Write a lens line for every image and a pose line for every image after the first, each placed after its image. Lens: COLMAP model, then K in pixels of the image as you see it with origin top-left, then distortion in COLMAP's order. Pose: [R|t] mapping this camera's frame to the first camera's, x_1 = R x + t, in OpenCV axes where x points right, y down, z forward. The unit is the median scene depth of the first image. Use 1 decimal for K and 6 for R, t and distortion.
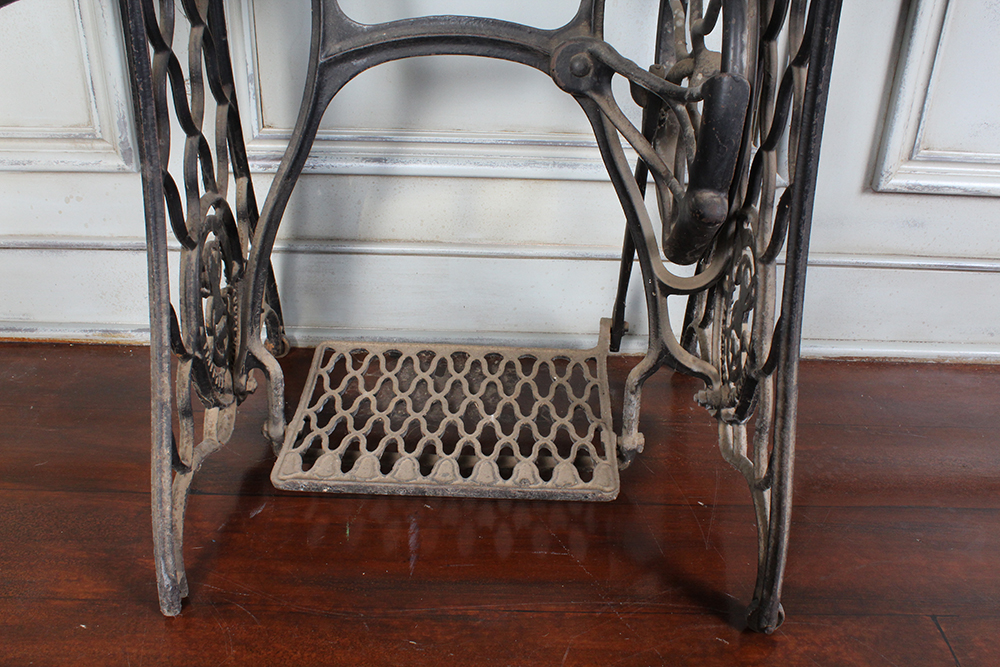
lens RADIAL K [[966.5, 0, 500.0], [0, 966.5, 333.5], [0, 0, 1]] dist [-0.140649, 0.113428]
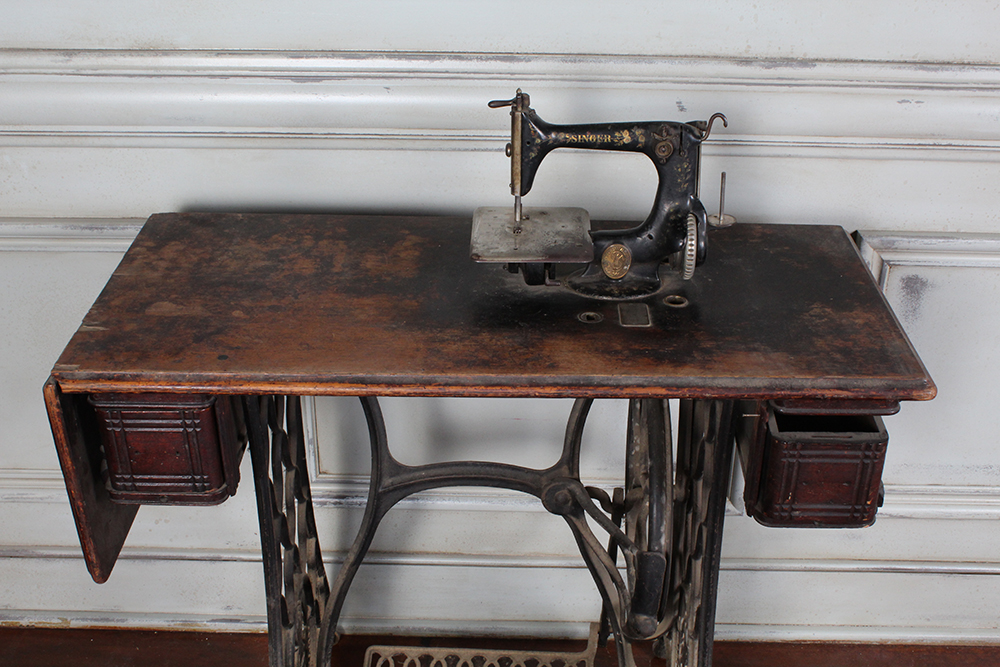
lens RADIAL K [[1232.7, 0, 500.0], [0, 1232.7, 333.5], [0, 0, 1]] dist [-0.091668, 0.044039]
pose [[0.999748, -0.007666, -0.021121, 0.026398], [0.006878, 0.999286, -0.037148, -0.377374], [0.021391, 0.036993, 0.999087, -0.685851]]
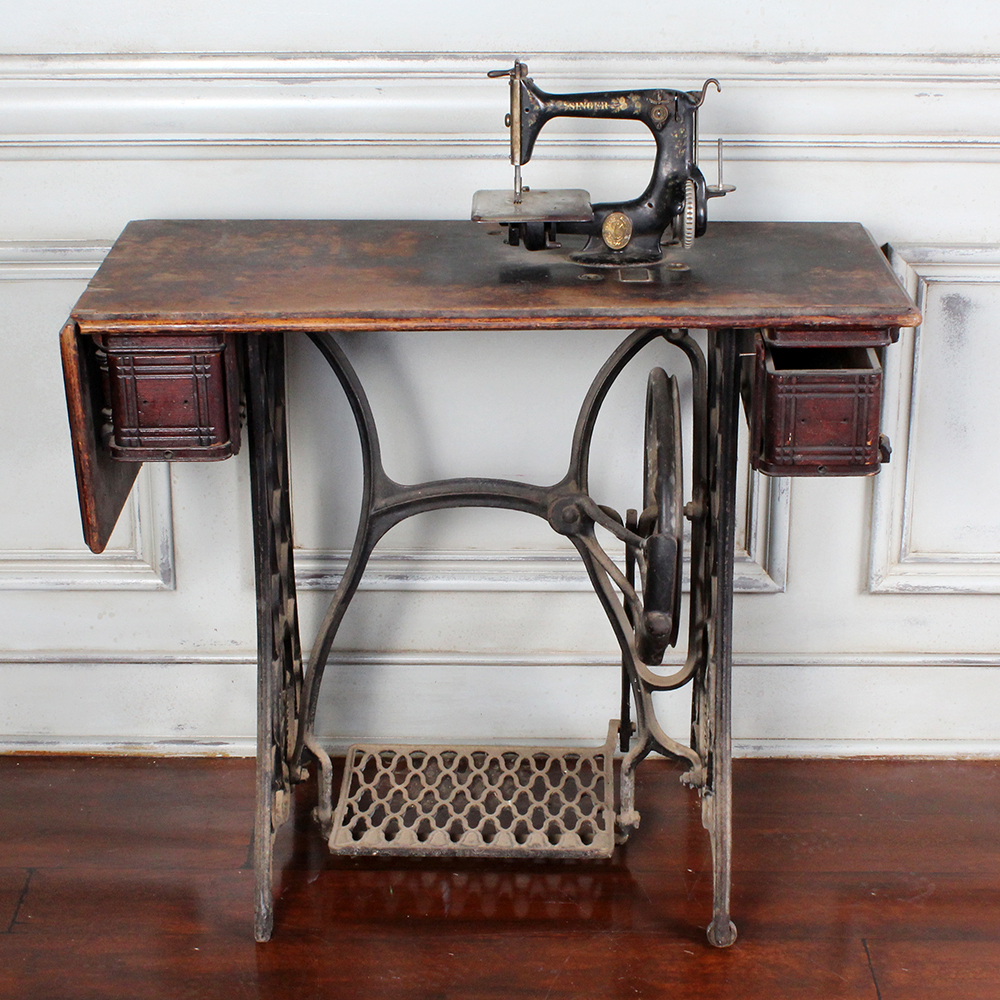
lens RADIAL K [[2150.7, 0, 477.9], [0, 2150.7, 499.8], [0, 0, 1]] dist [-0.122192, -0.059443]
pose [[0.999456, -0.021824, -0.024711, 0.025435], [0.017522, 0.986537, -0.162599, 0.145462], [0.027927, 0.162077, 0.986383, -1.579514]]
